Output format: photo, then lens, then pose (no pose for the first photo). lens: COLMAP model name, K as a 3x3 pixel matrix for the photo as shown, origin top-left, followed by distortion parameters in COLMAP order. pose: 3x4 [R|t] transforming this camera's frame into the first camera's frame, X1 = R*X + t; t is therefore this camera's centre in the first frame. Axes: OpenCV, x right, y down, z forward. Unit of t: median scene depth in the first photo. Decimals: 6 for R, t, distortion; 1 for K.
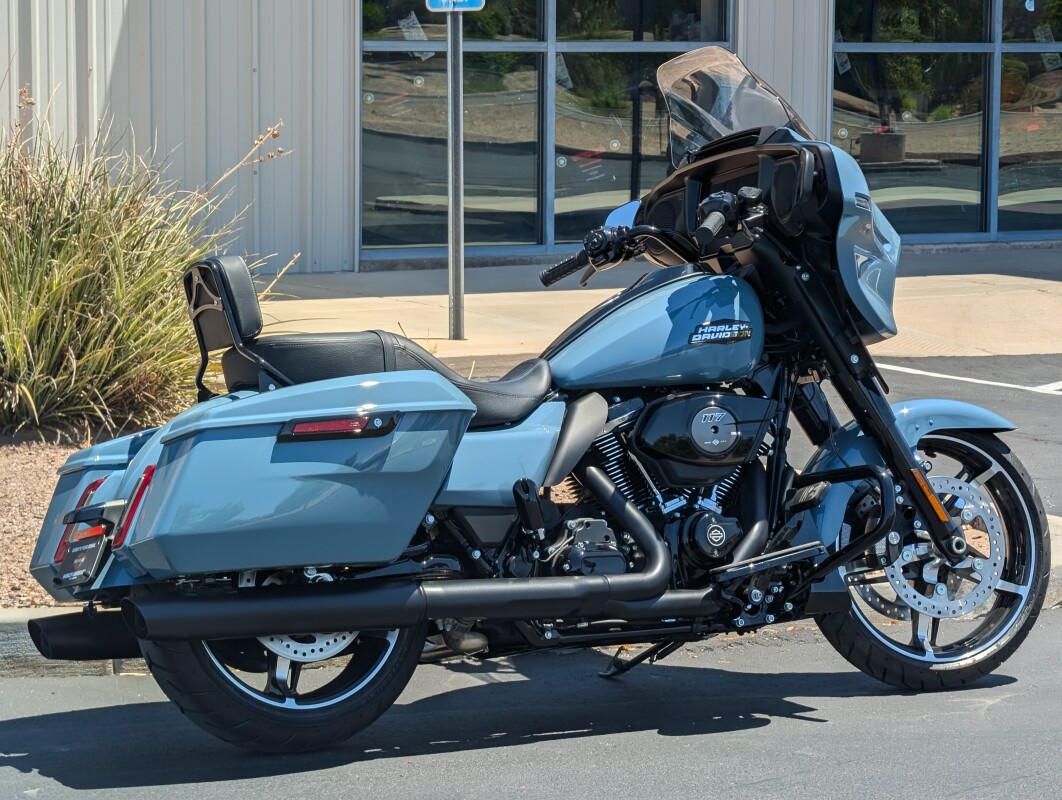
lens RADIAL K [[3963.9, 0, 535.8], [0, 3963.9, 420.2], [0, 0, 1]] dist [0.408019, -1.900051]
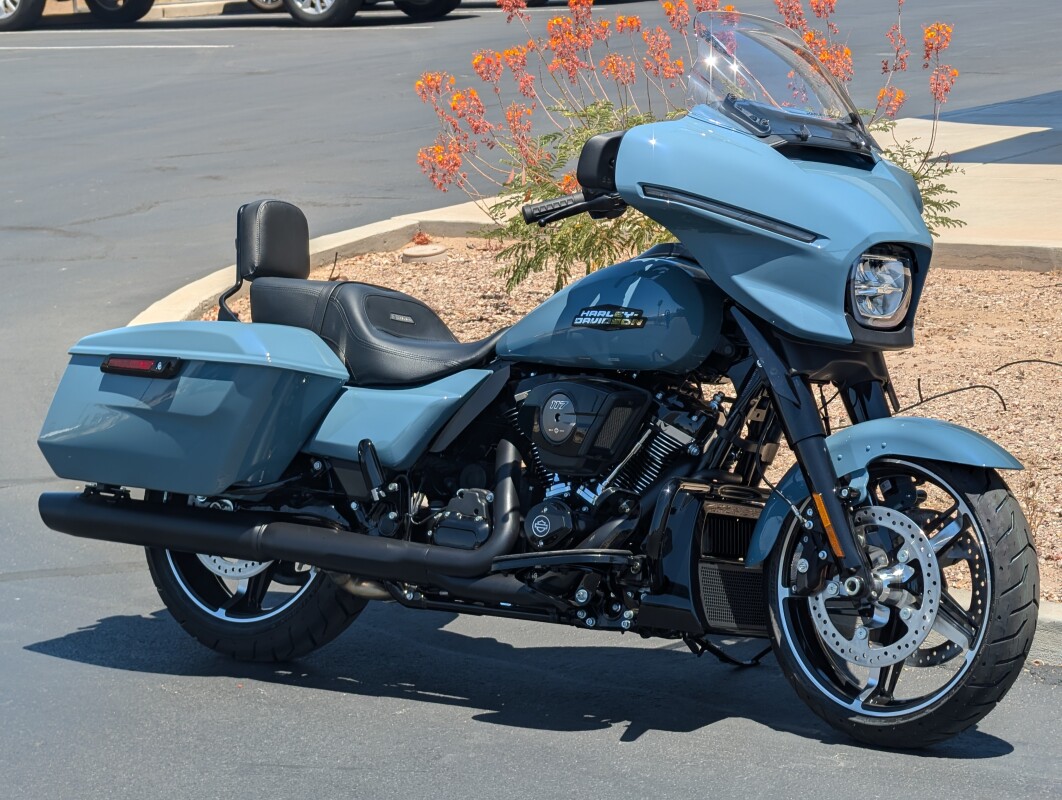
lens RADIAL K [[3963.9, 0, 535.8], [0, 3963.9, 420.2], [0, 0, 1]] dist [0.408019, -1.900051]
pose [[0.409012, 0.126896, -0.903663, 0.916322], [-0.062418, 0.991855, 0.111029, -0.103939], [0.910392, 0.010993, 0.413601, 0.600648]]
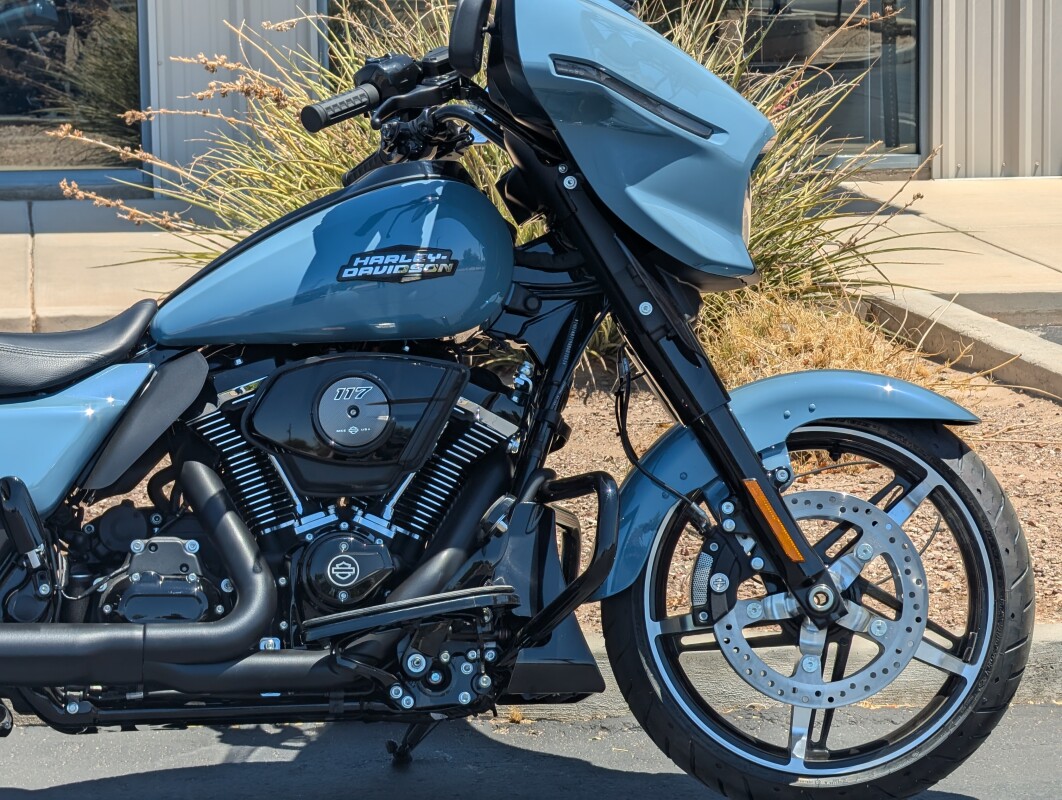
lens RADIAL K [[3963.9, 0, 535.8], [0, 3963.9, 420.2], [0, 0, 1]] dist [0.408019, -1.900051]
pose [[0.899975, 0.031664, -0.434789, 0.363600], [-0.022041, 0.999388, 0.027160, -0.014965], [0.435383, -0.014860, 0.900123, 0.416986]]
